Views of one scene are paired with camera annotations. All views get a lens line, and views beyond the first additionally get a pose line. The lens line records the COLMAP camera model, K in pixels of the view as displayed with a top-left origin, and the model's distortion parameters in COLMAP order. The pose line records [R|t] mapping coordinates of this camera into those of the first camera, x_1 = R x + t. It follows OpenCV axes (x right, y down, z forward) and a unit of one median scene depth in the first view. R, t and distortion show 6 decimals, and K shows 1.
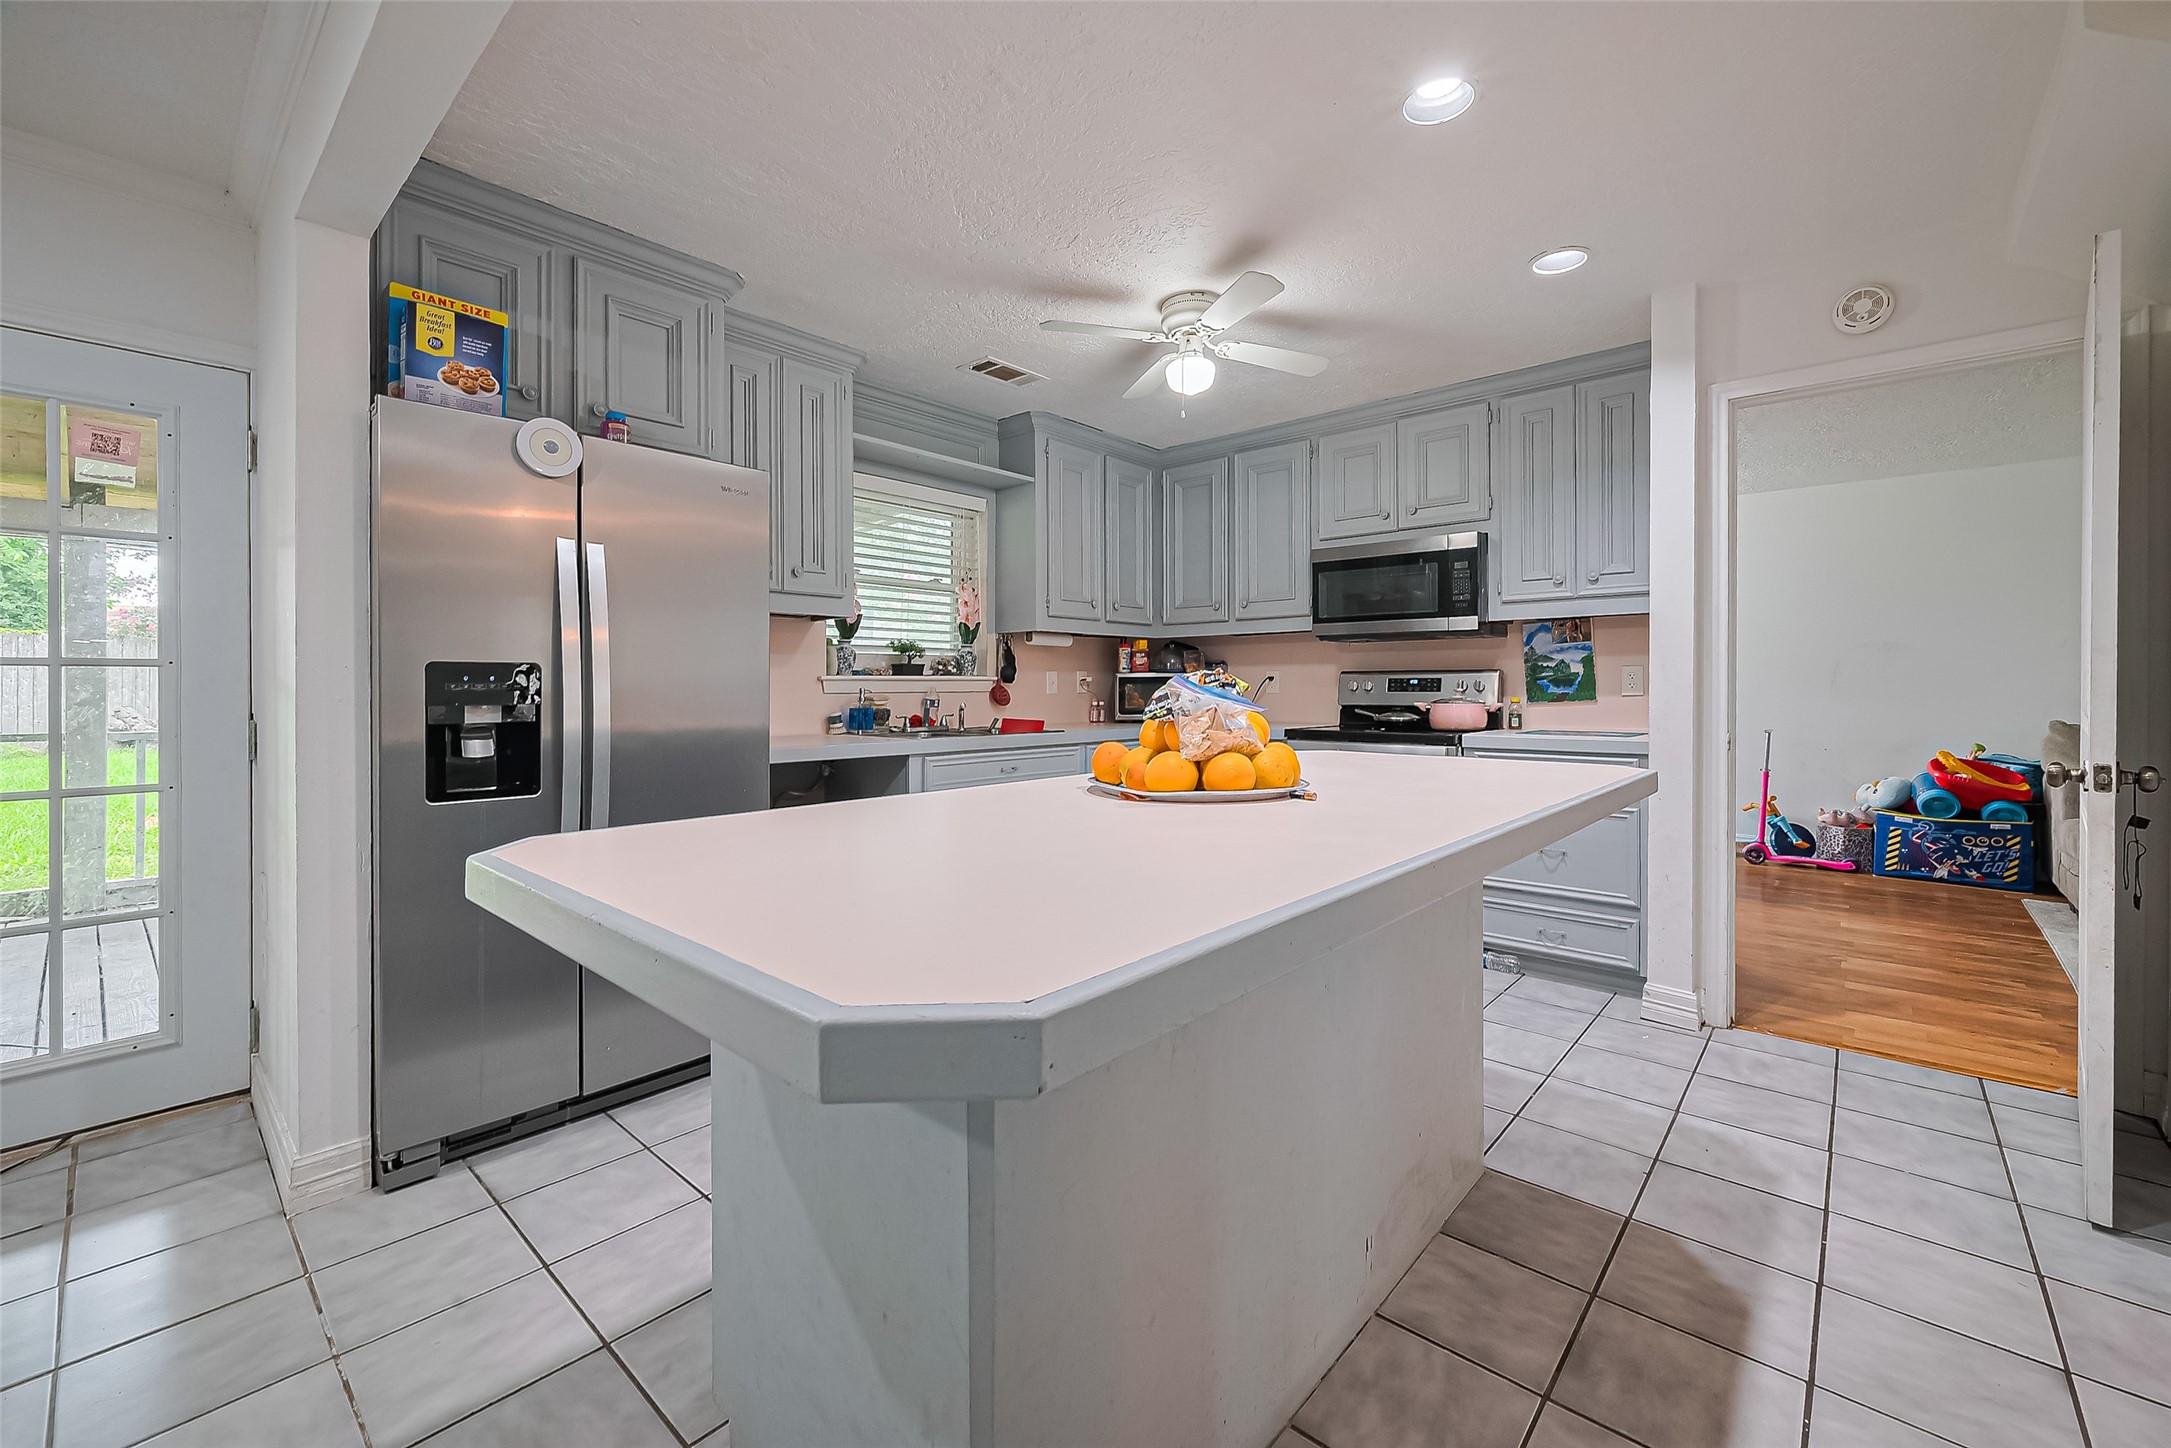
lens RADIAL K [[881.3, 0, 1129.1], [0, 881.3, 685.2], [0, 0, 1]] dist [-0.000083, 0.000436]
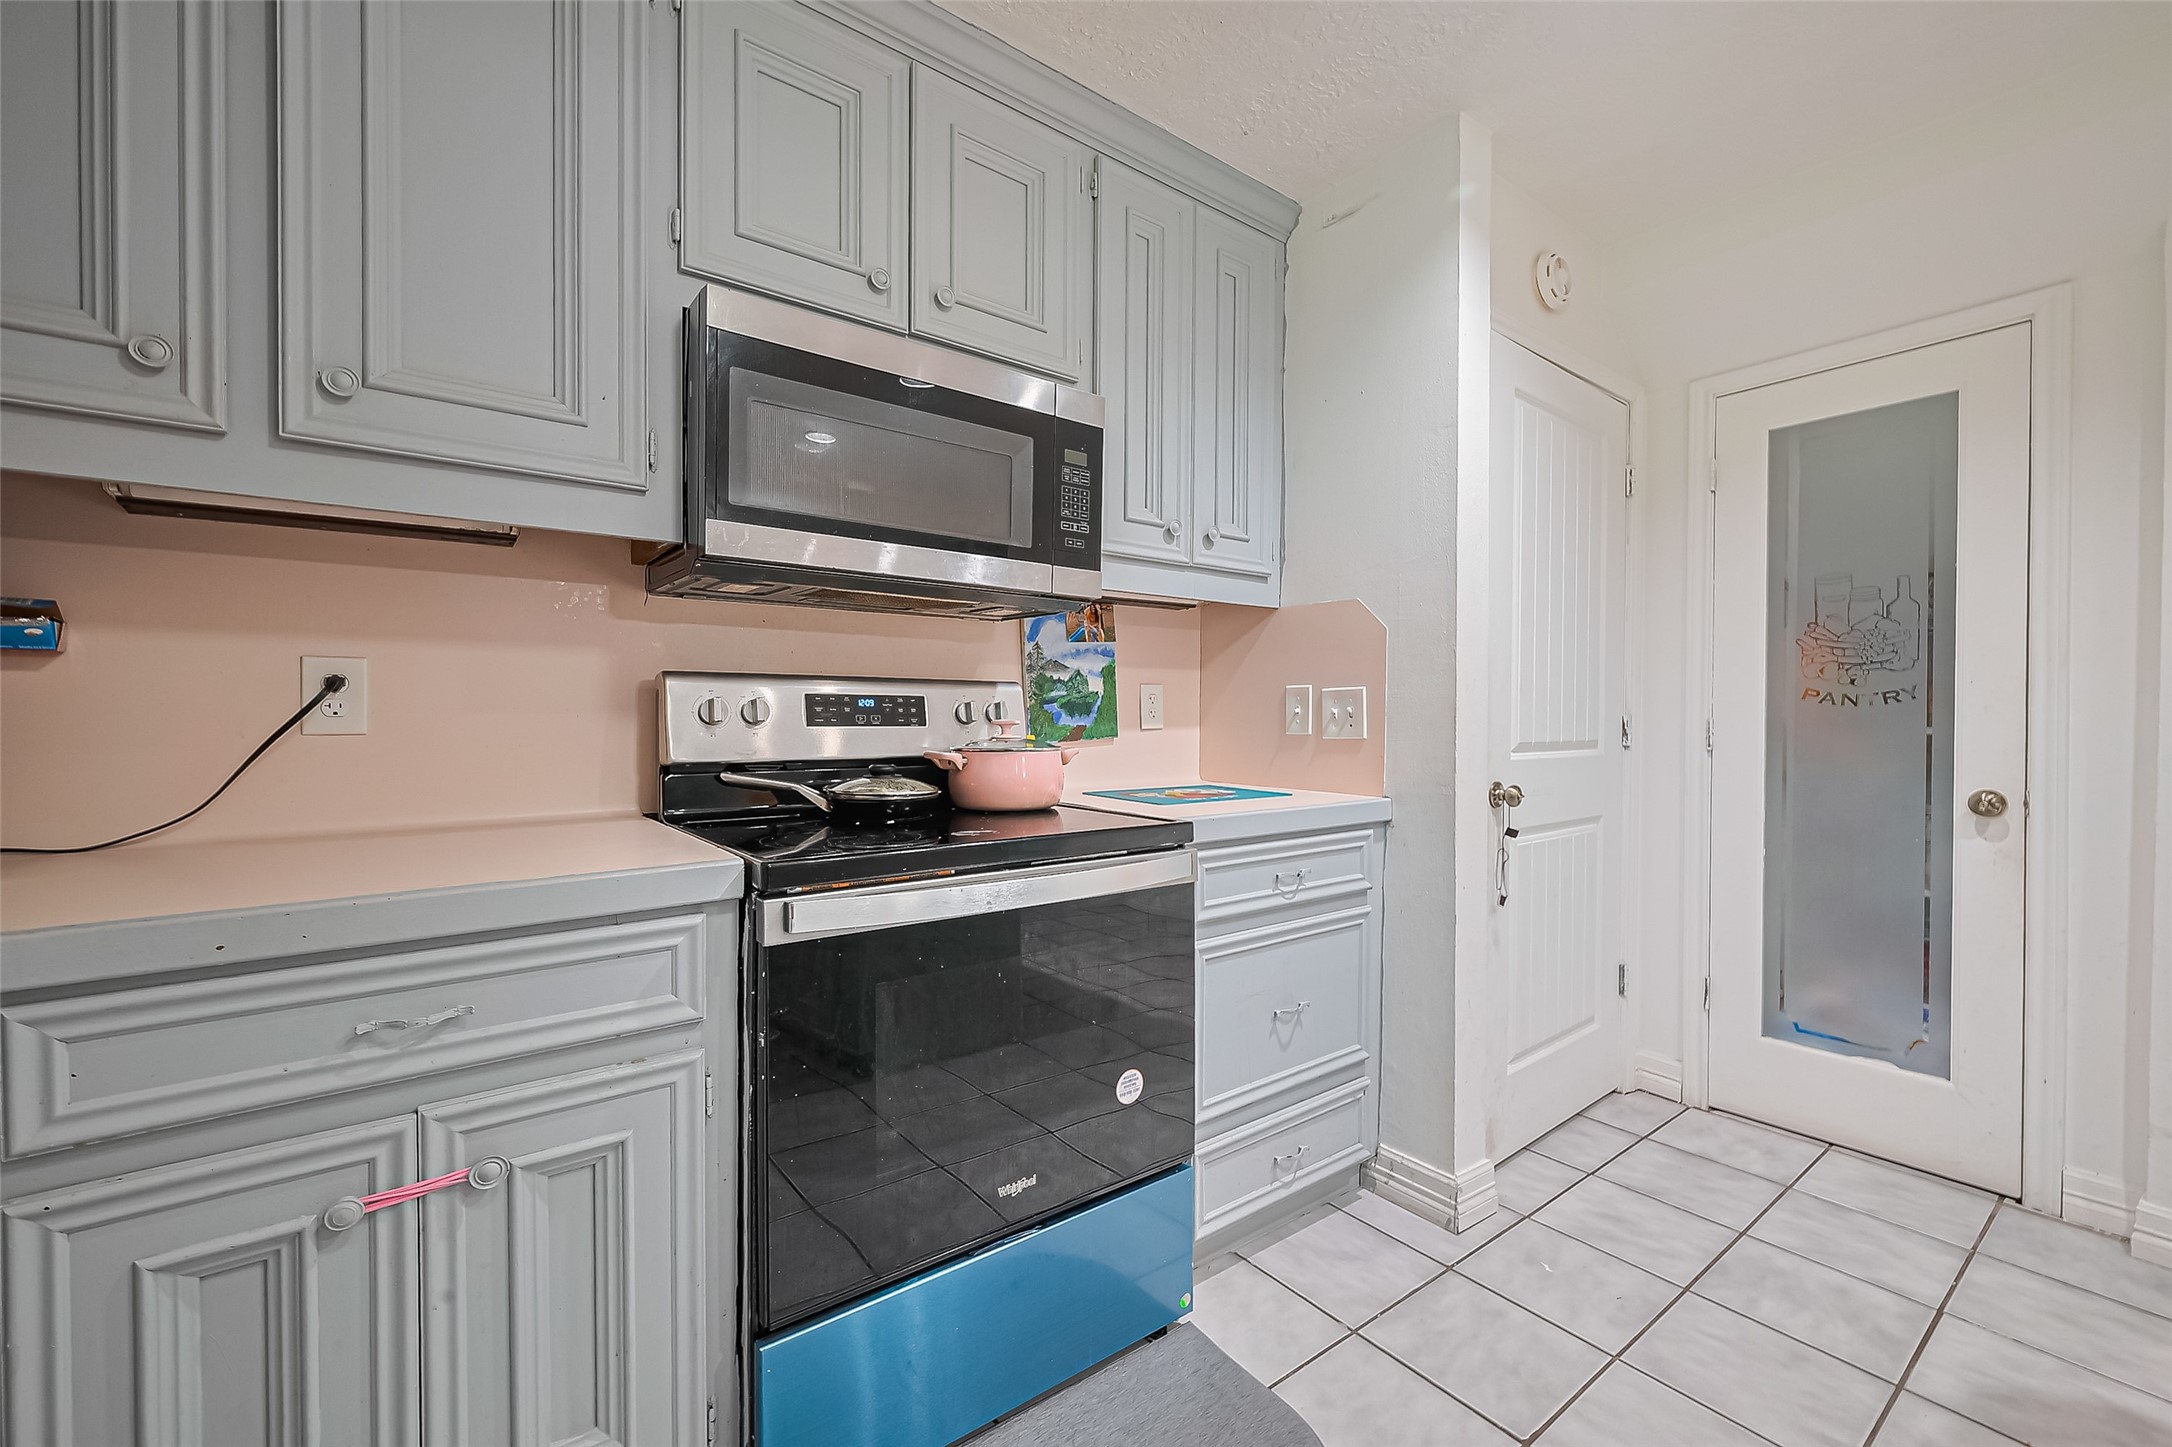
lens RADIAL K [[881.8, 0, 1086.9], [0, 881.8, 720.8], [0, 0, 1]] dist [-0.000083, 0.000436]
pose [[0.226131, -0.006844, 0.974073, -0.080263], [-0.008057, 0.999928, 0.008896, -0.000023], [-0.974064, -0.009859, 0.226059, 0.876832]]
